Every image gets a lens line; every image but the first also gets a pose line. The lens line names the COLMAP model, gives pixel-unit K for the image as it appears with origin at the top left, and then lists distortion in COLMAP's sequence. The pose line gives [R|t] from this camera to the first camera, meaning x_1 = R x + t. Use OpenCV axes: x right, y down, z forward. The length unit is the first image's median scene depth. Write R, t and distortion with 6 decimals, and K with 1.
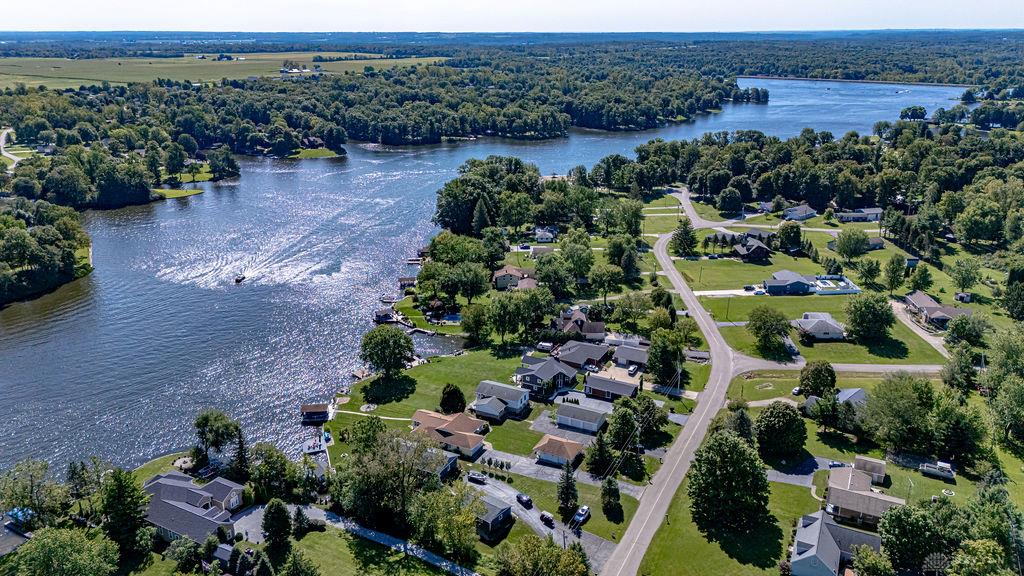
lens RADIAL K [[749.3, 0, 512.0], [0, 749.3, 288.0], [0, 0, 1]] dist [0.077769, -0.080990]
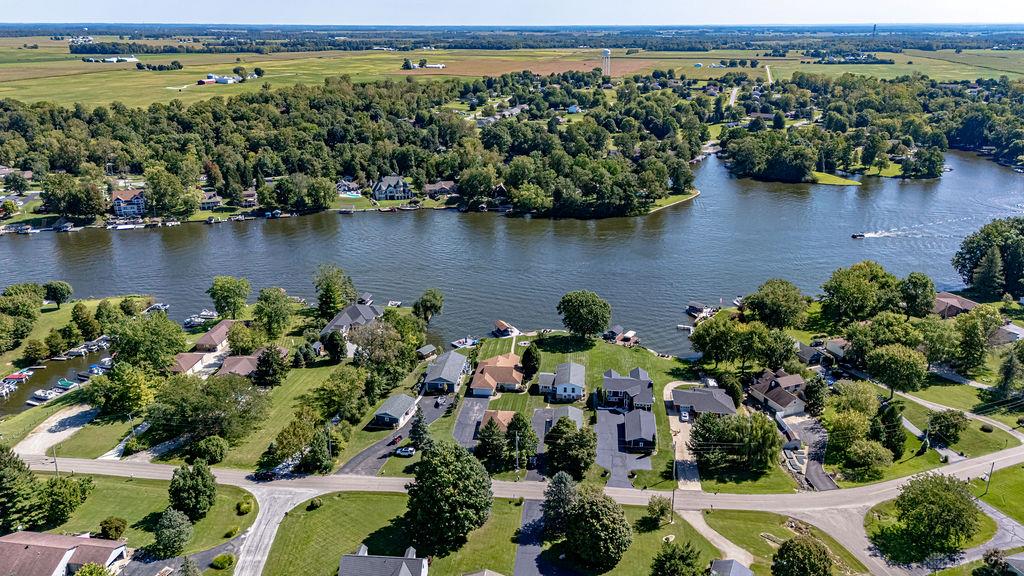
lens RADIAL K [[749.3, 0, 512.0], [0, 749.3, 288.0], [0, 0, 1]] dist [0.077769, -0.080990]
pose [[0.362719, 0.313582, -0.877554, 0.793007], [-0.304442, 0.929889, 0.206449, -0.156923], [0.880767, 0.192281, 0.432756, 0.449178]]
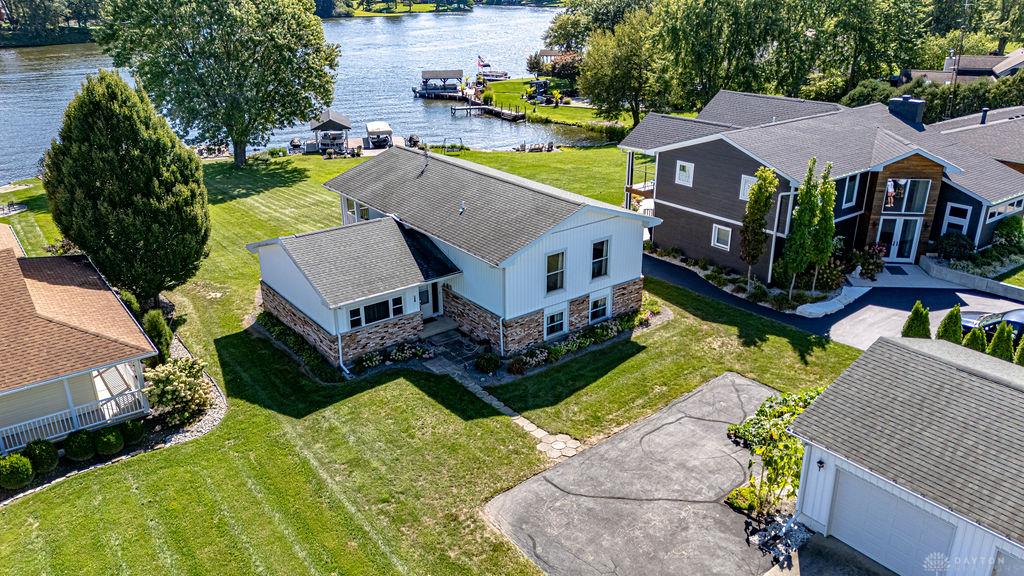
lens RADIAL K [[746.1, 0, 512.0], [0, 746.1, 288.0], [0, 0, 1]] dist [0.101525, -0.081818]
pose [[0.903741, 0.160253, -0.396952, 0.055987], [-0.137655, 0.986827, 0.084990, 0.136330], [0.405343, -0.022167, 0.913896, 0.833781]]
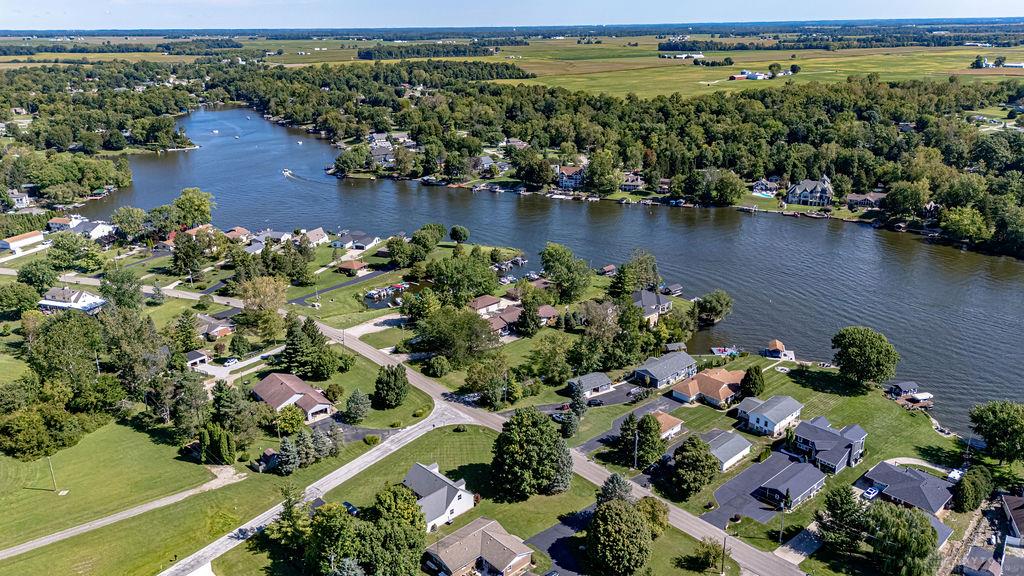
lens RADIAL K [[749.3, 0, 512.0], [0, 749.3, 288.0], [0, 0, 1]] dist [0.077769, -0.080990]
pose [[-0.343277, 0.319634, -0.883173, 0.843210], [-0.289363, 0.858583, 0.423206, -0.281133], [0.893549, 0.400835, -0.202242, 0.811899]]
